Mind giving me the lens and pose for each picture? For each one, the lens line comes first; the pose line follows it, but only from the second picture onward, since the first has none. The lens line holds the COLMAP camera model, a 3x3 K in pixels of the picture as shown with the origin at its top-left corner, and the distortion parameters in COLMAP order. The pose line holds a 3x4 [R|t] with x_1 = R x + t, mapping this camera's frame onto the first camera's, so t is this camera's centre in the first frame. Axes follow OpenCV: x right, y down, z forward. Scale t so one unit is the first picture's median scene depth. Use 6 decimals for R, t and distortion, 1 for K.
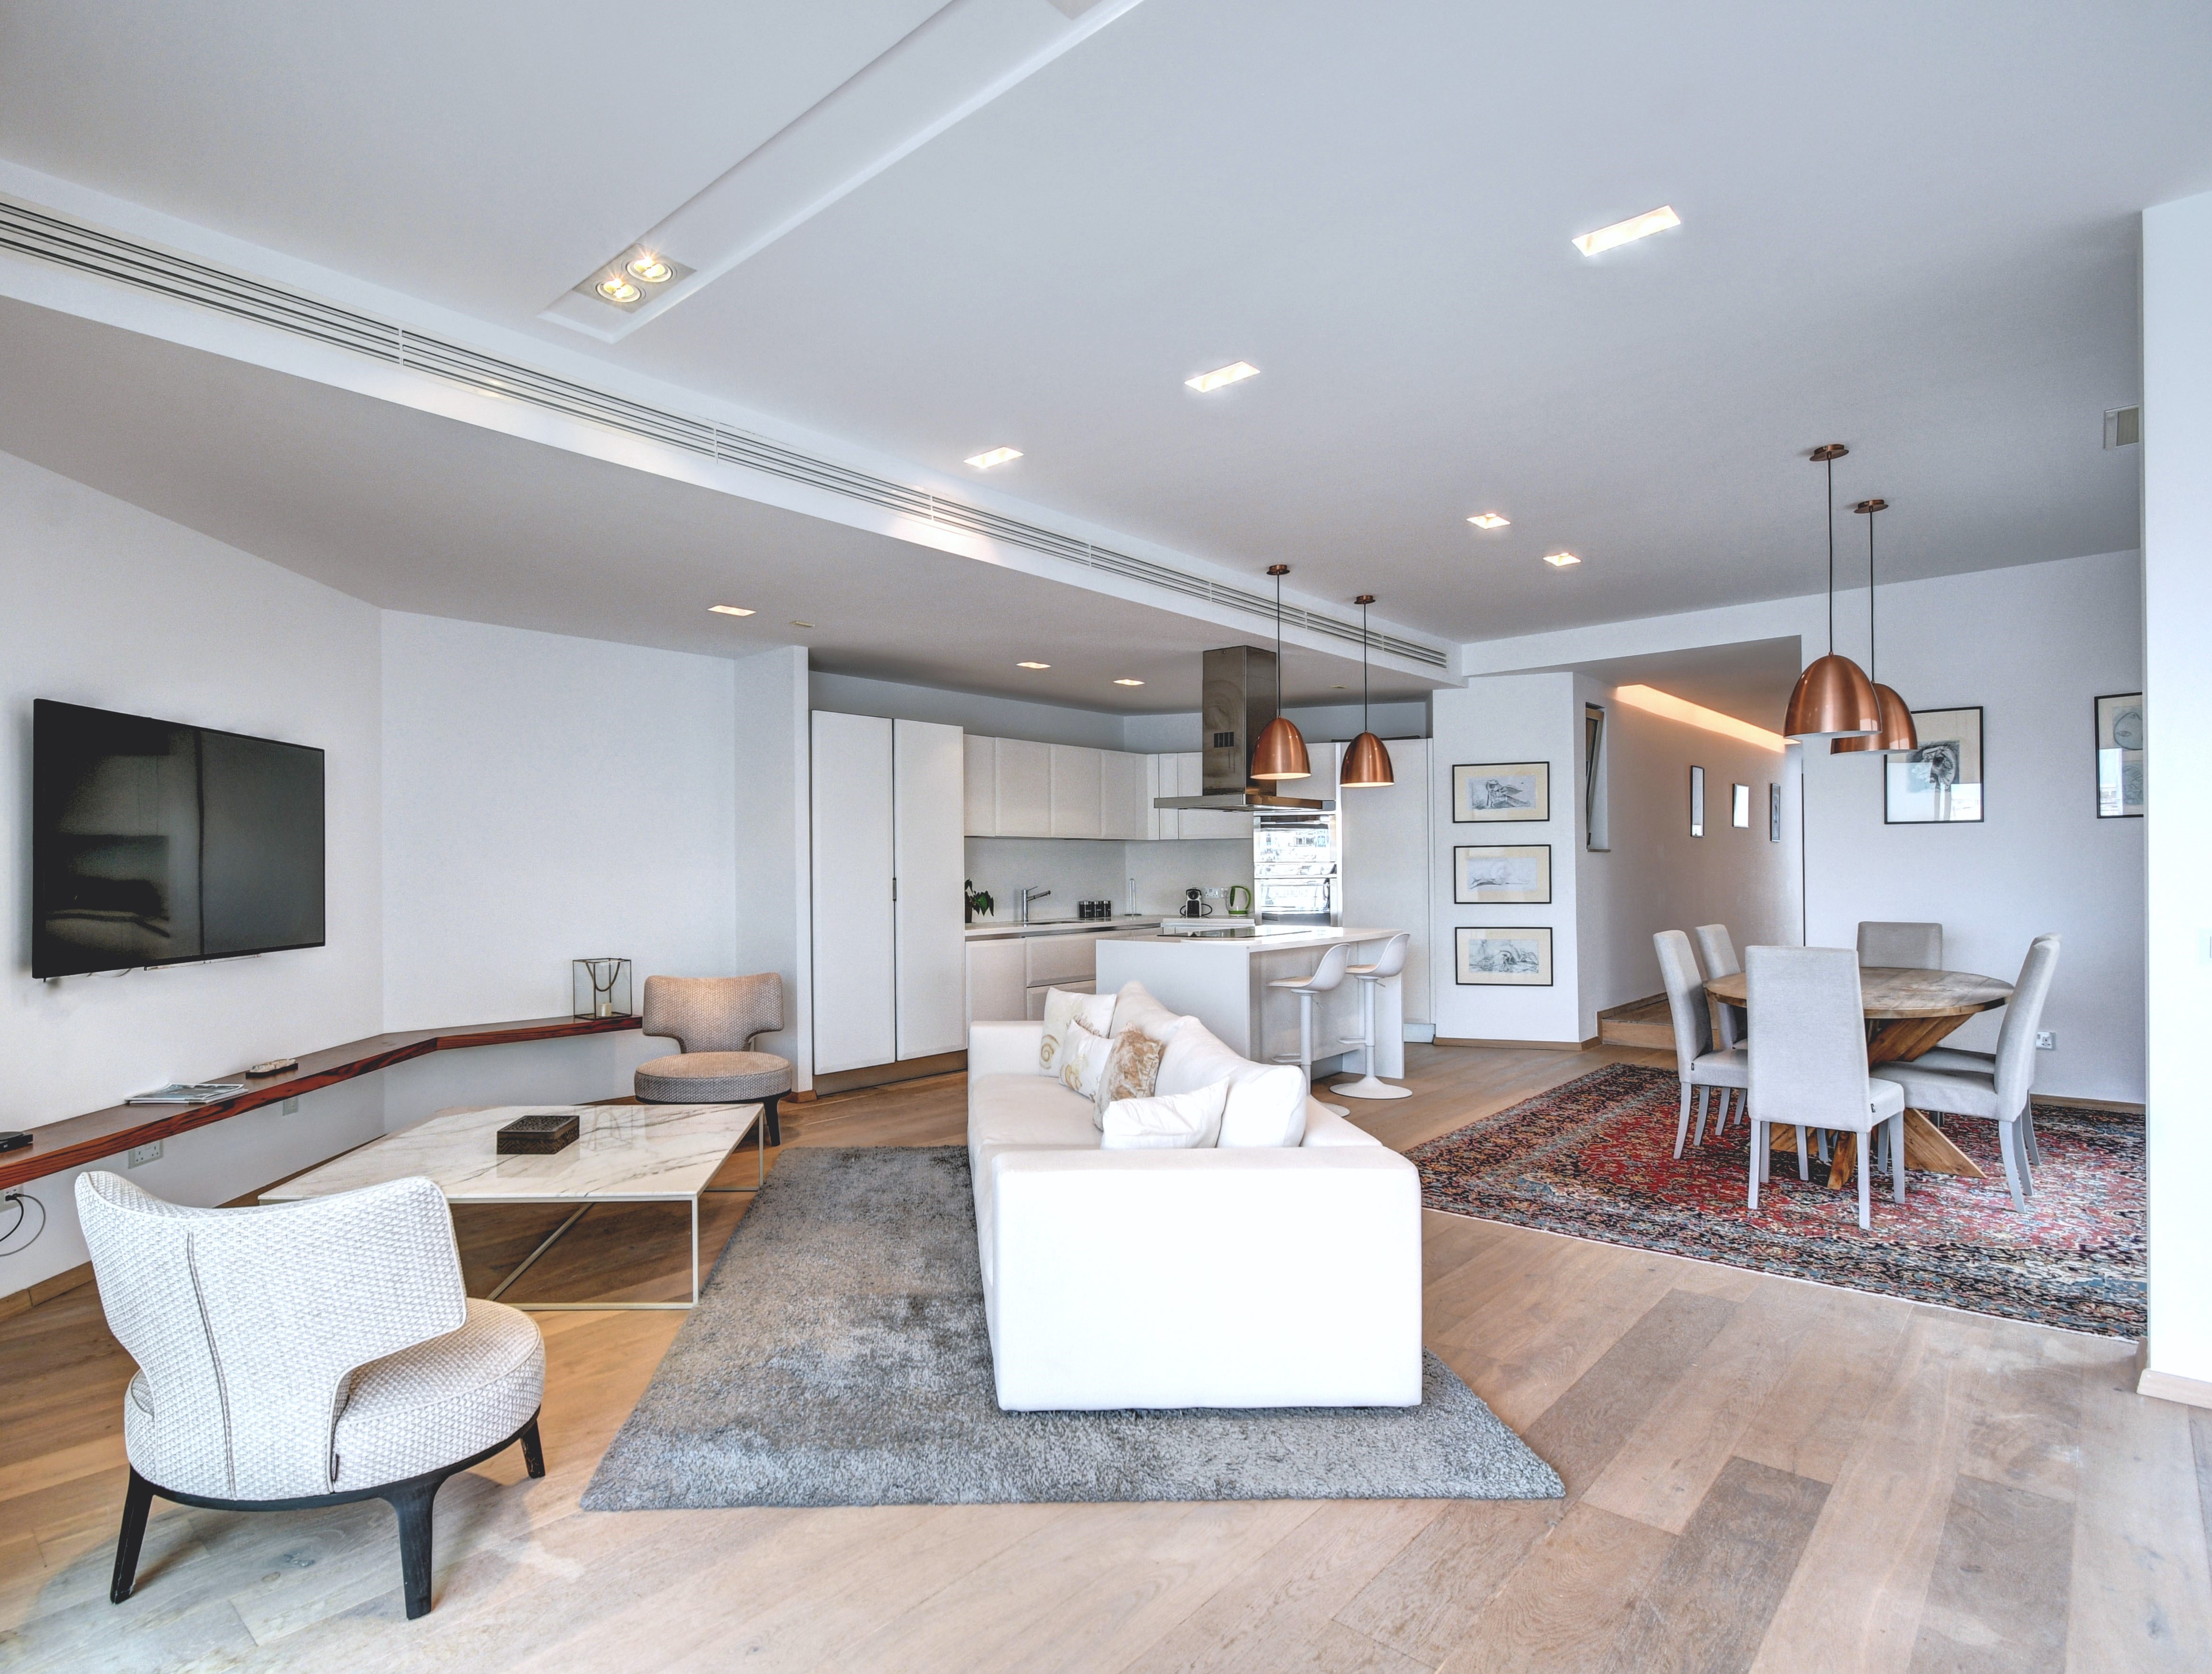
lens RADIAL K [[1157.1, 0, 950.0], [0, 1157.1, 872.1], [0, 0, 1]] dist [0.007778, -0.000112]
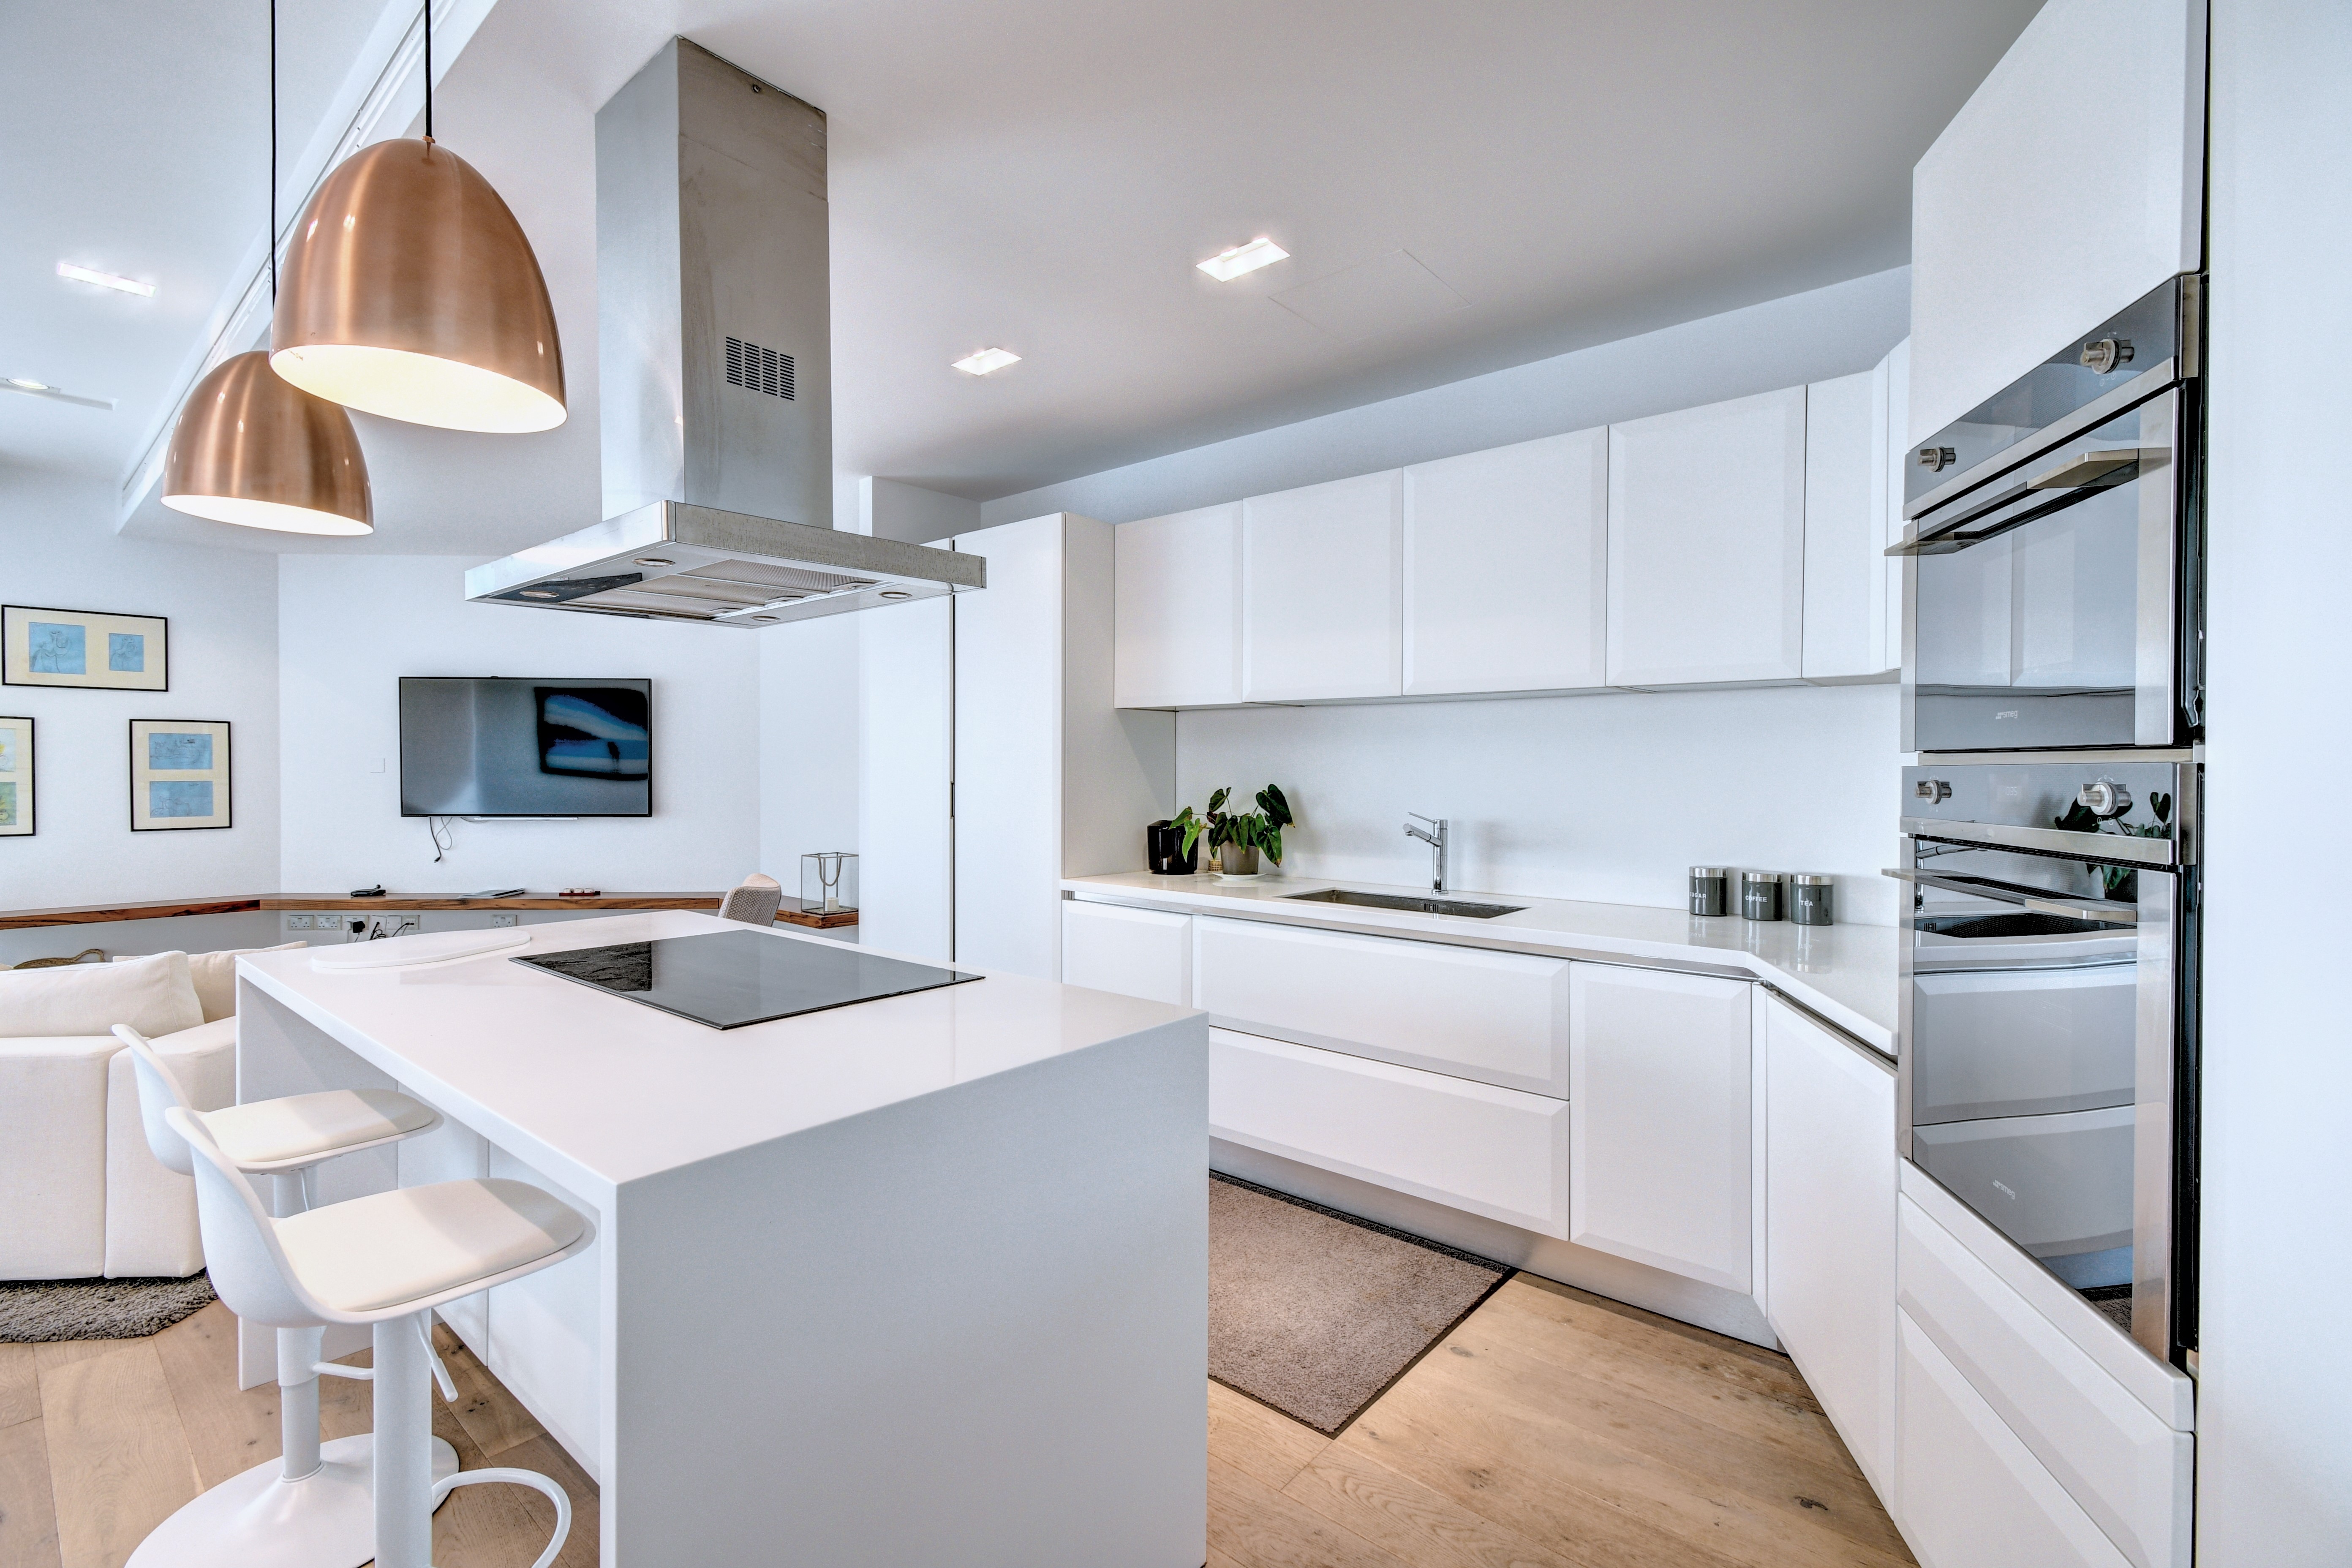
lens RADIAL K [[1028.7, 0, 1176.0], [0, 1028.7, 784.0], [0, 0, 1]] dist [0.002108, -0.000979]
pose [[0.084656, 0.022824, -0.996149, 0.698299], [-0.007594, 0.999723, 0.022261, -0.009790], [0.996381, 0.005681, 0.084806, 1.390808]]
